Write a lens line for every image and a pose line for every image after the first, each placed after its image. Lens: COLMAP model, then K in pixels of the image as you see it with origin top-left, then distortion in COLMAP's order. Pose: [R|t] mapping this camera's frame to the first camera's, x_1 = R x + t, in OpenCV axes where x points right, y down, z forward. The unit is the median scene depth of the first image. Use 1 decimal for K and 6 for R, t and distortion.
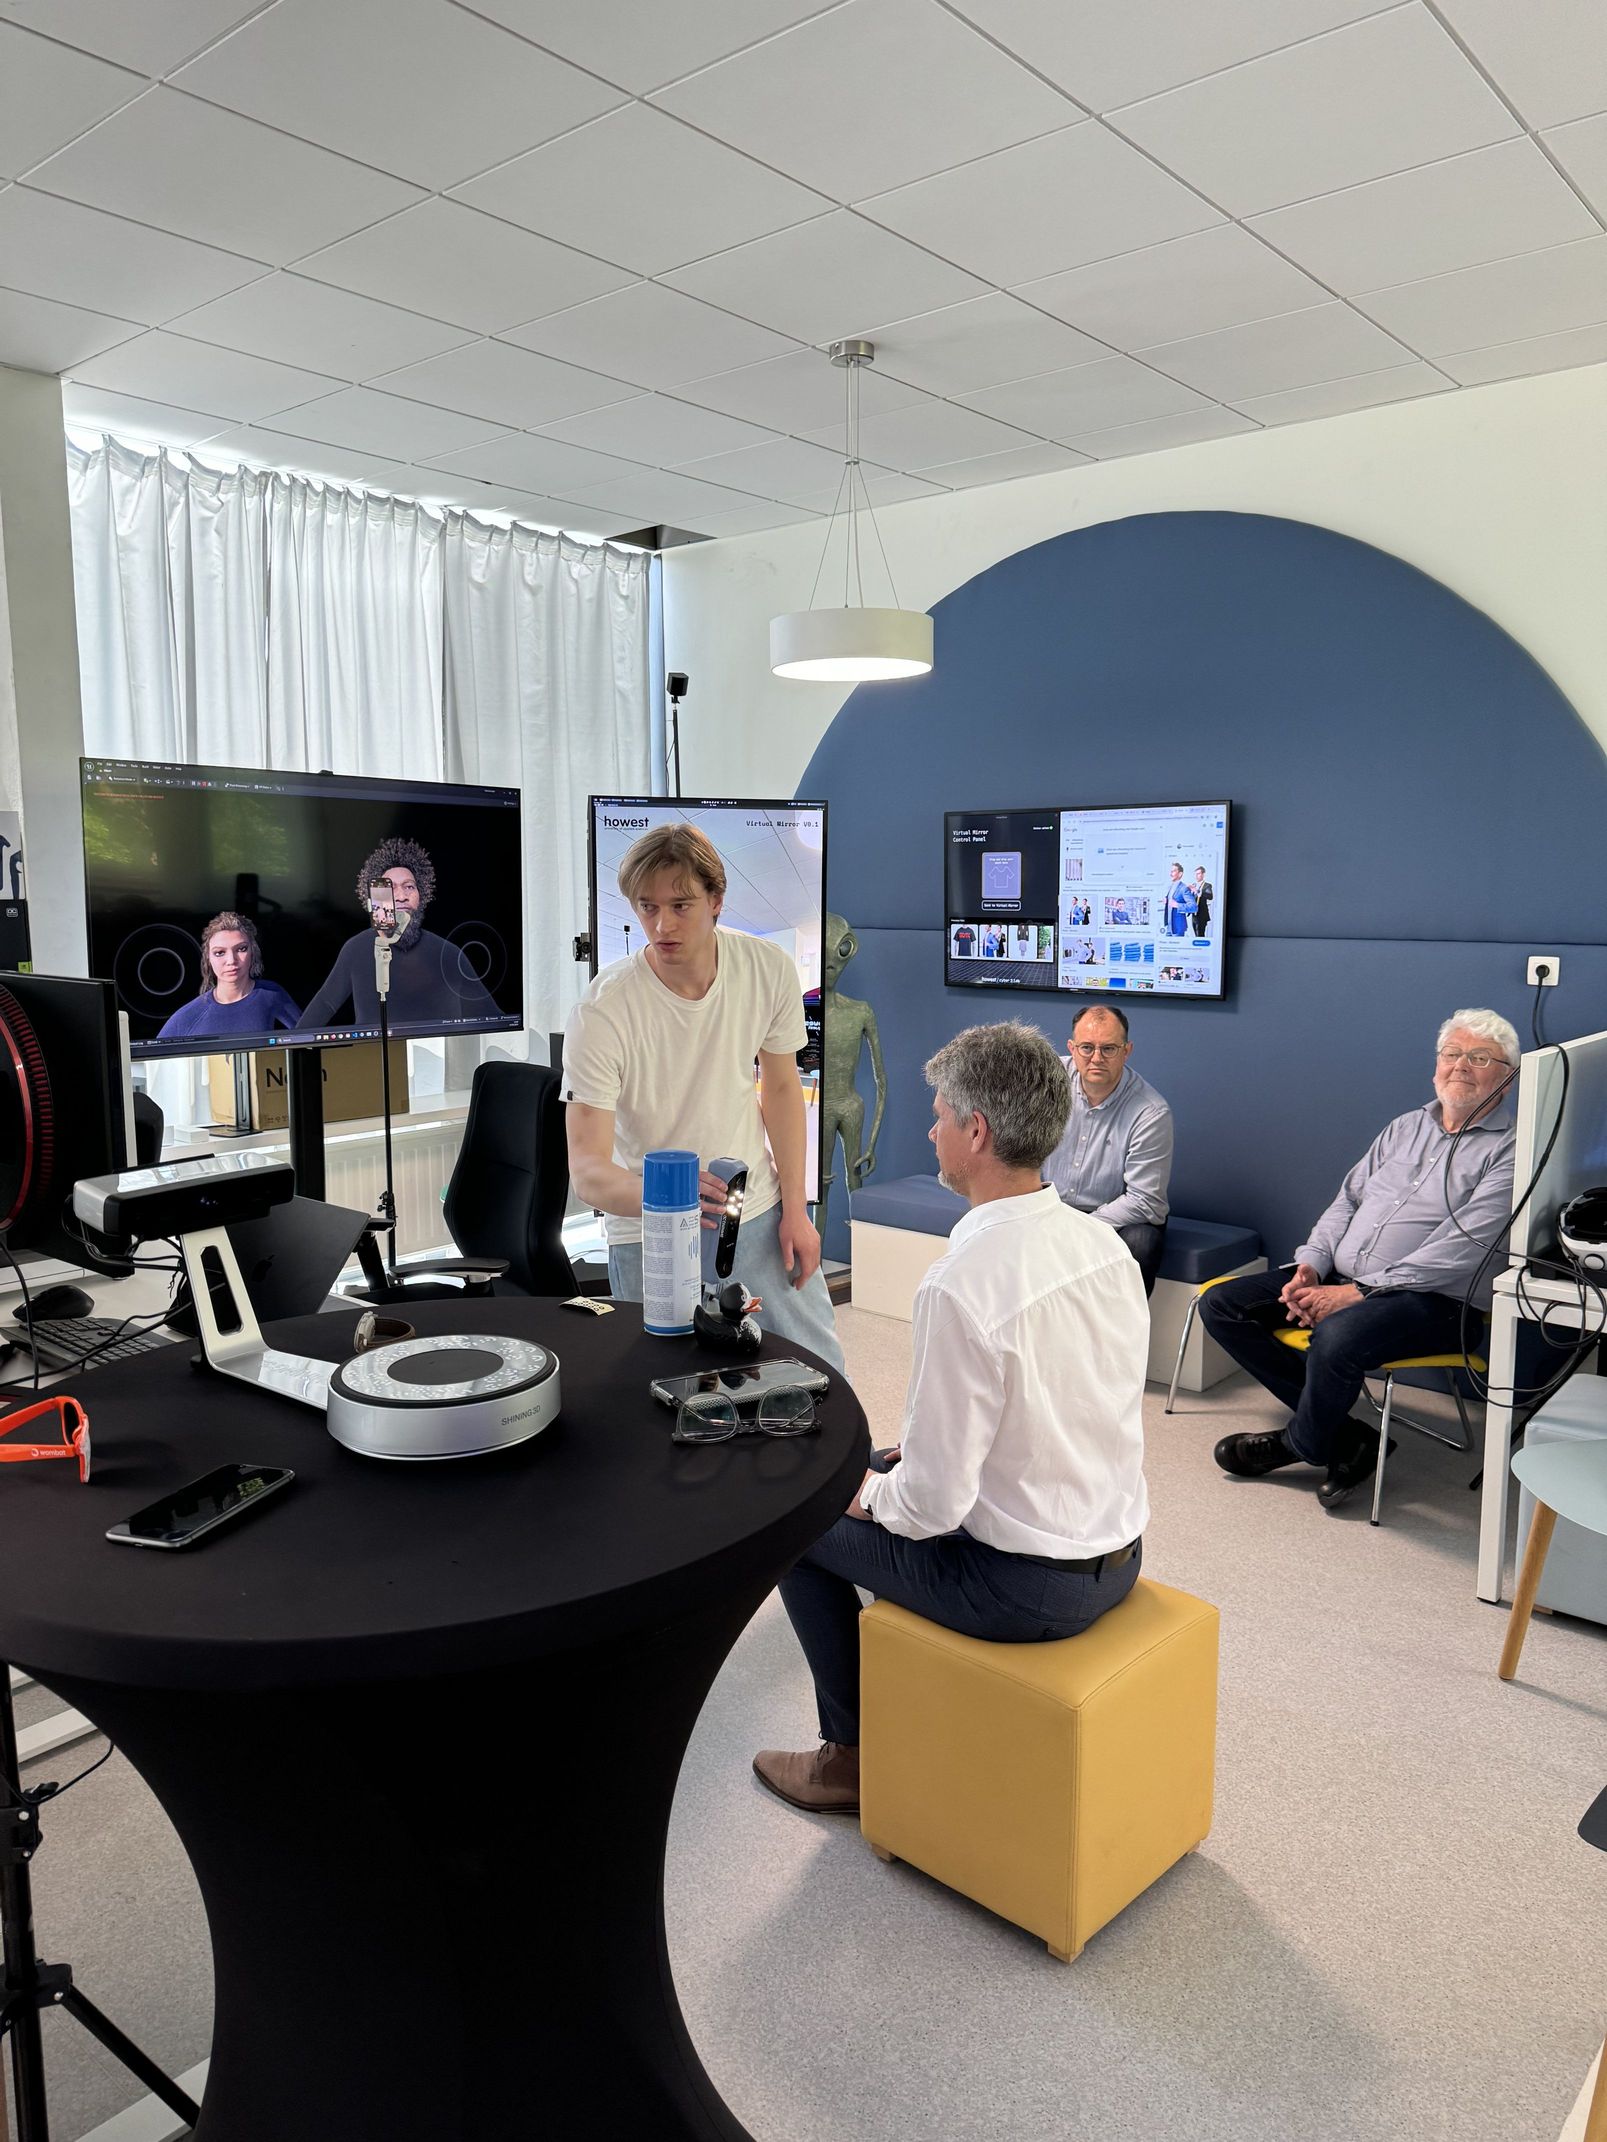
lens RADIAL K [[1510.9, 0, 803.5], [0, 1510.9, 1071.0], [0, 0, 1]] dist [0.175155, -0.329274]
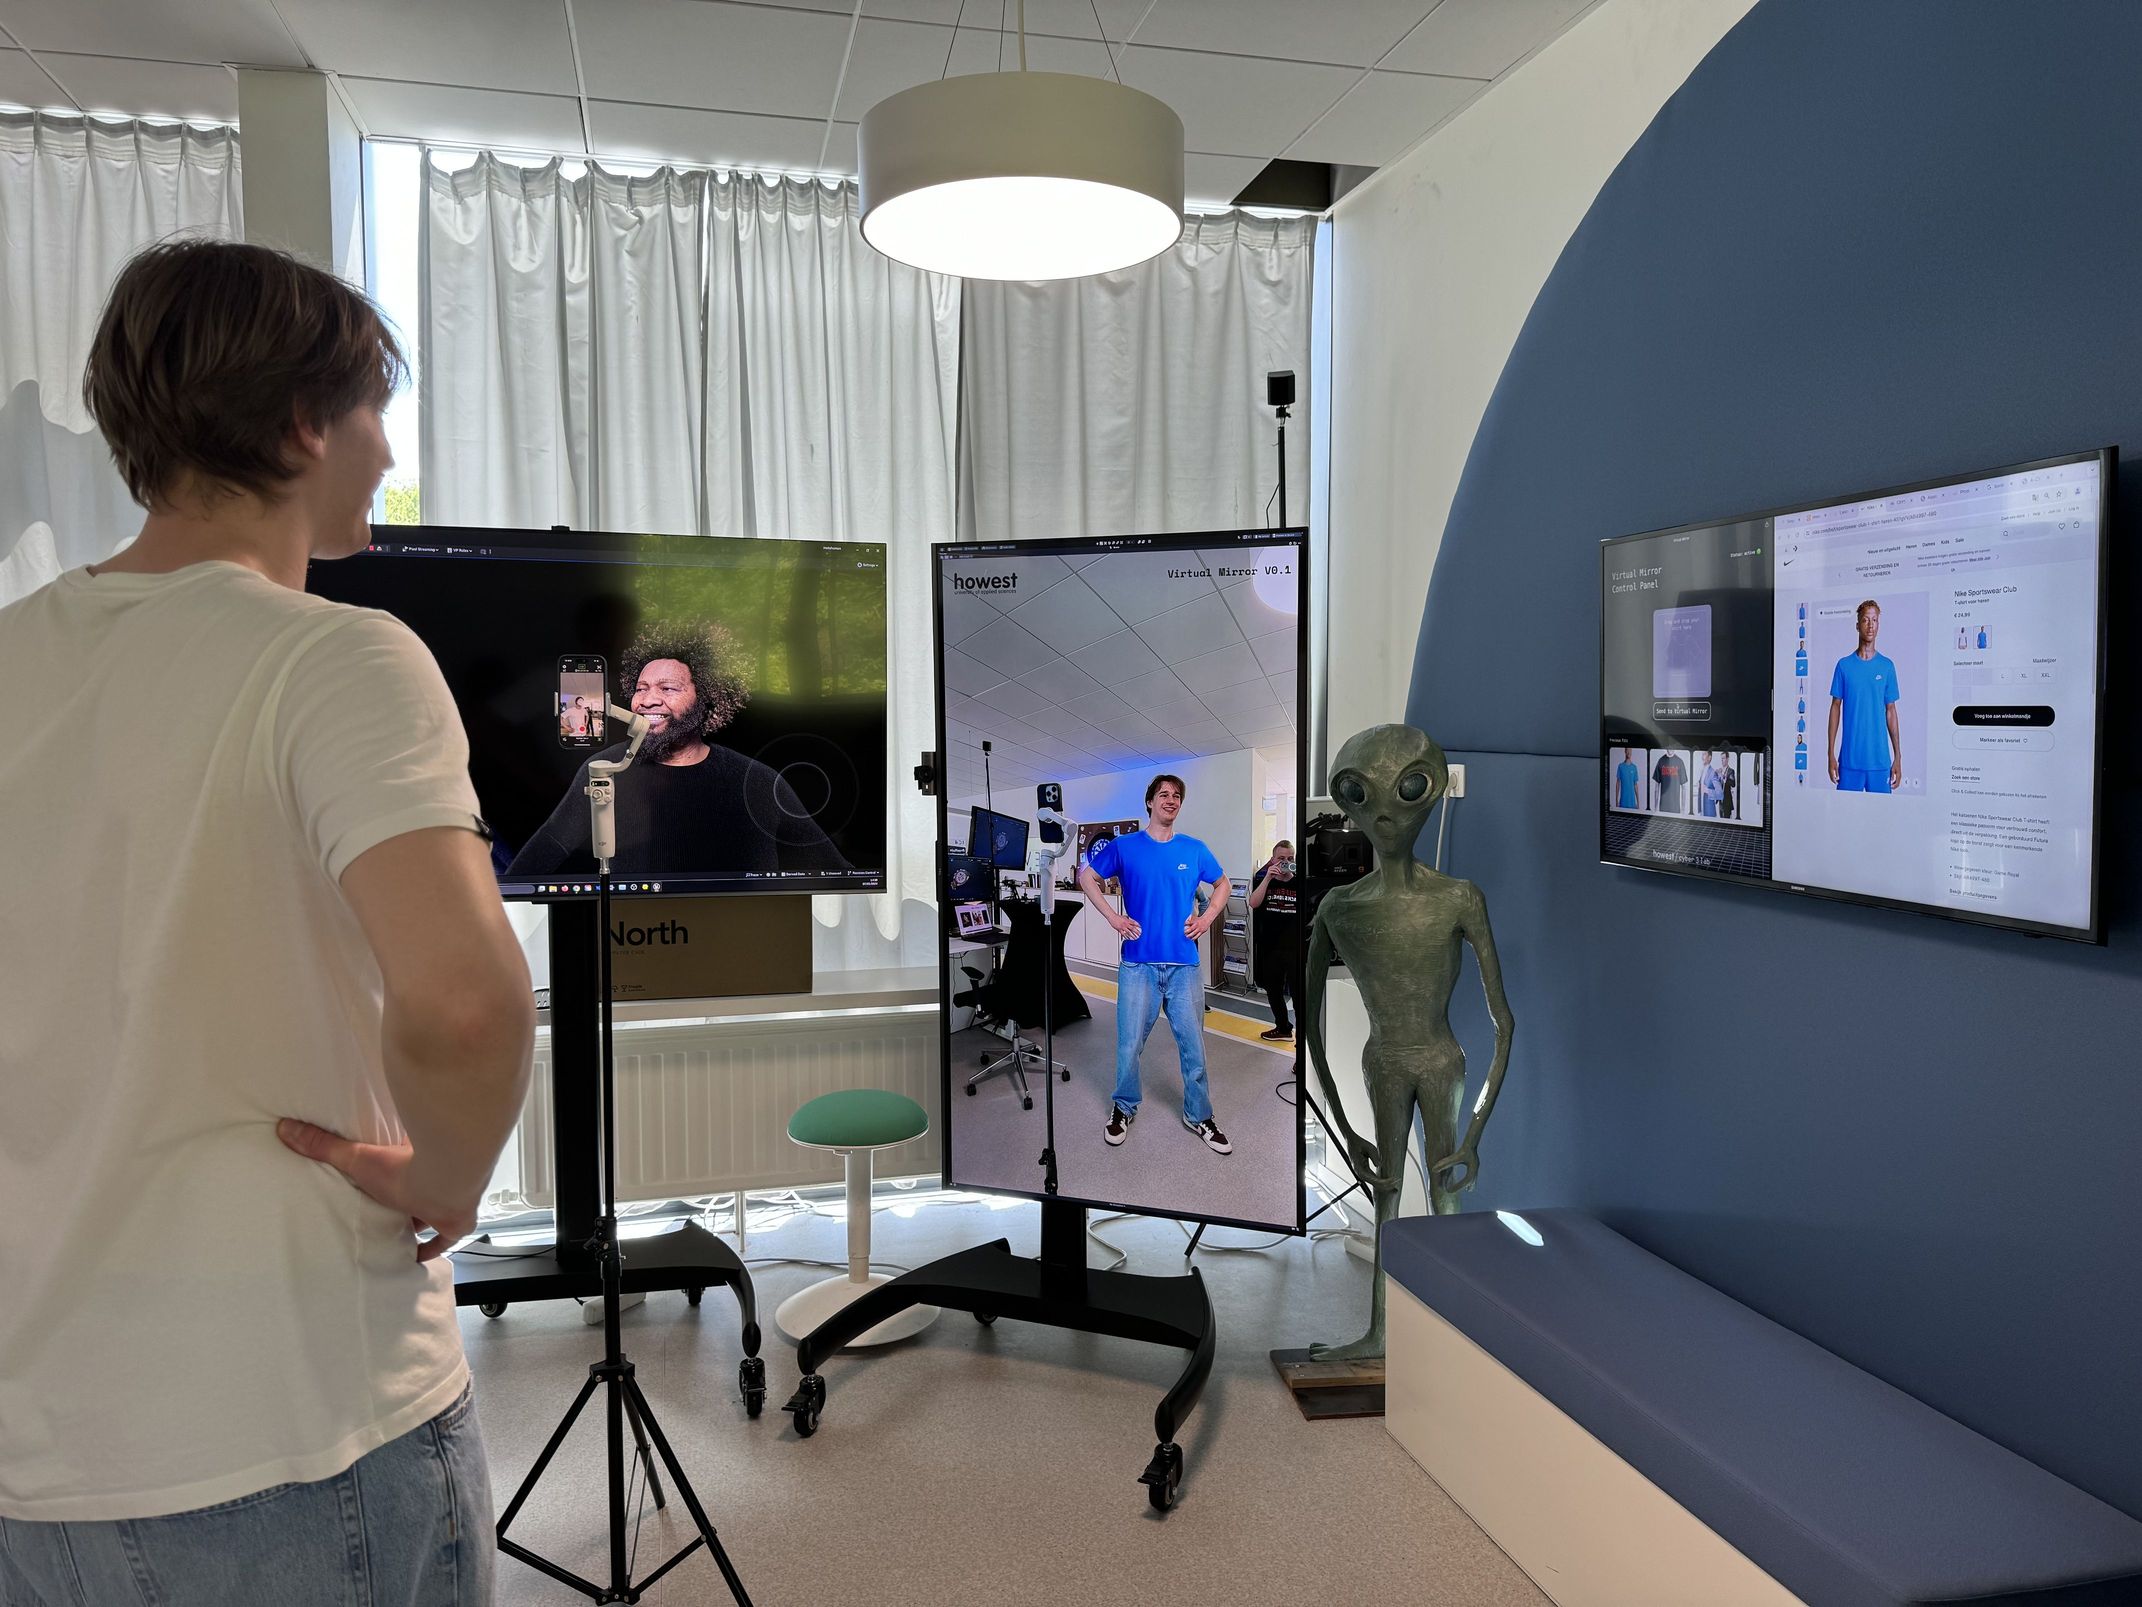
lens RADIAL K [[1512.4, 0, 1053.8], [0, 1512.4, 799.7], [0, 0, 1]] dist [0.150760, -0.264505]
pose [[0.810484, 0.032825, -0.584840, 0.280155], [-0.072259, 0.996405, -0.044213, -0.045009], [0.581287, 0.078094, 0.809943, 0.497328]]
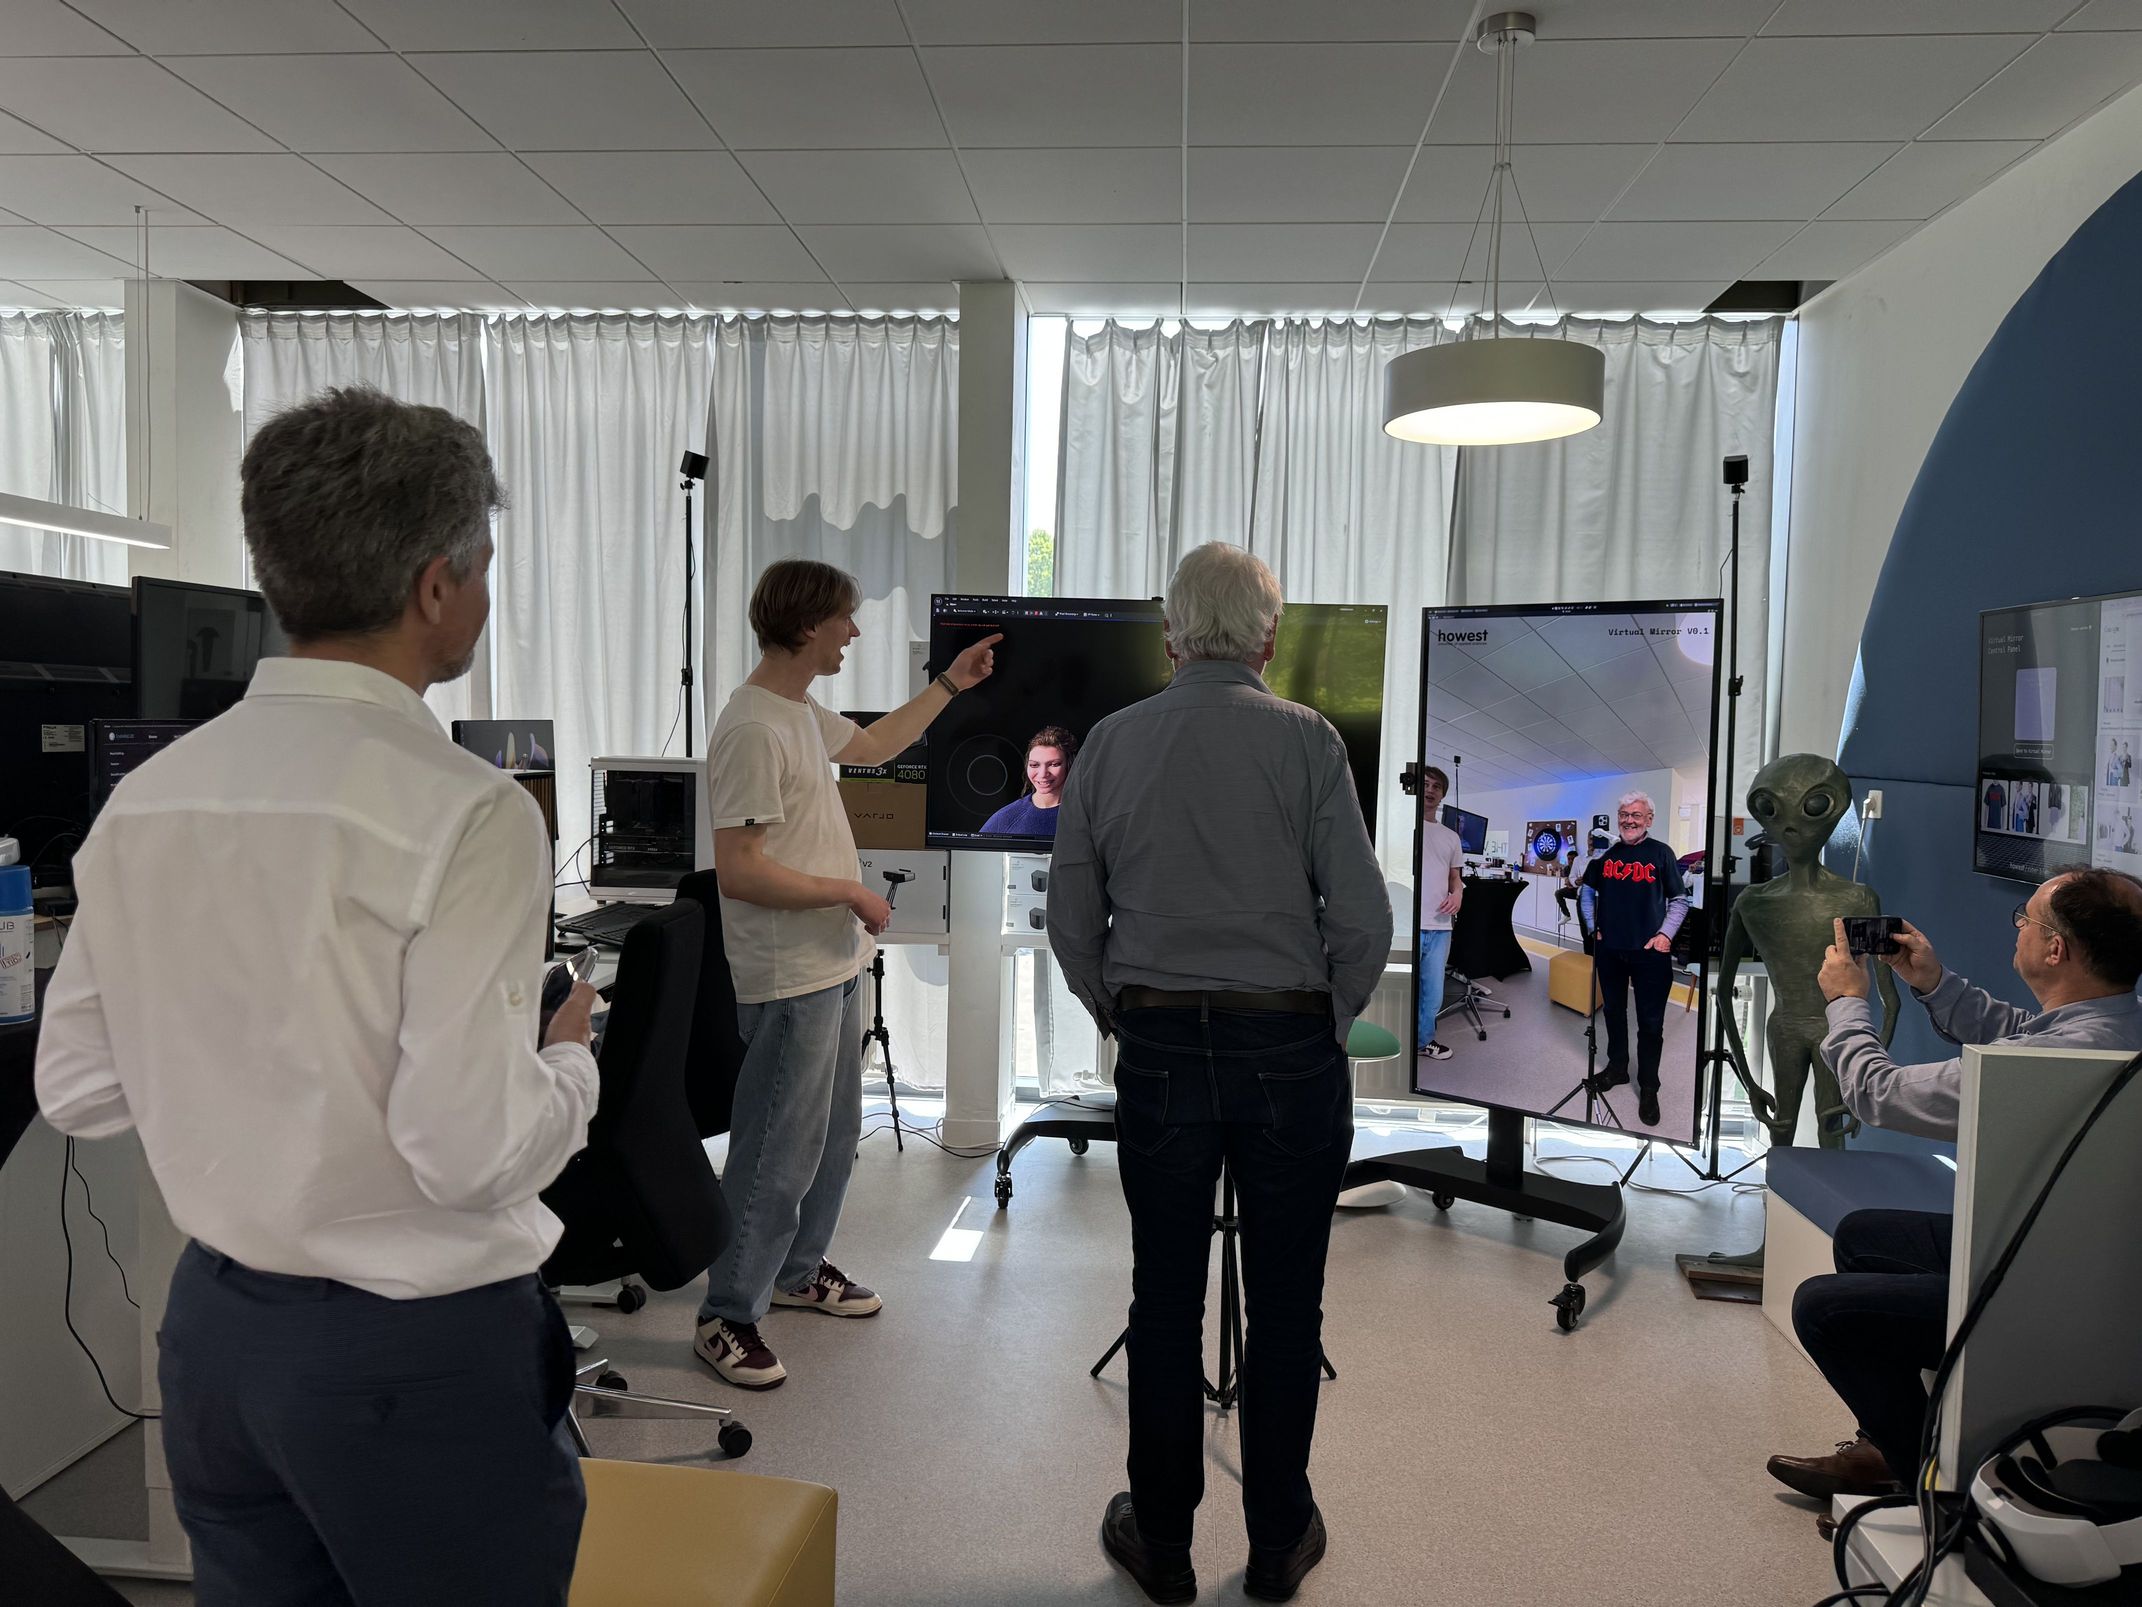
lens RADIAL K [[1494.8, 0, 1059.7], [0, 1494.8, 811.2], [0, 0, 1]] dist [0.079881, -0.098613]
pose [[0.584915, 0.065698, -0.808429, 0.432946], [-0.129291, 0.991522, -0.012967, -0.025508], [0.800723, 0.112107, 0.588451, 0.327849]]
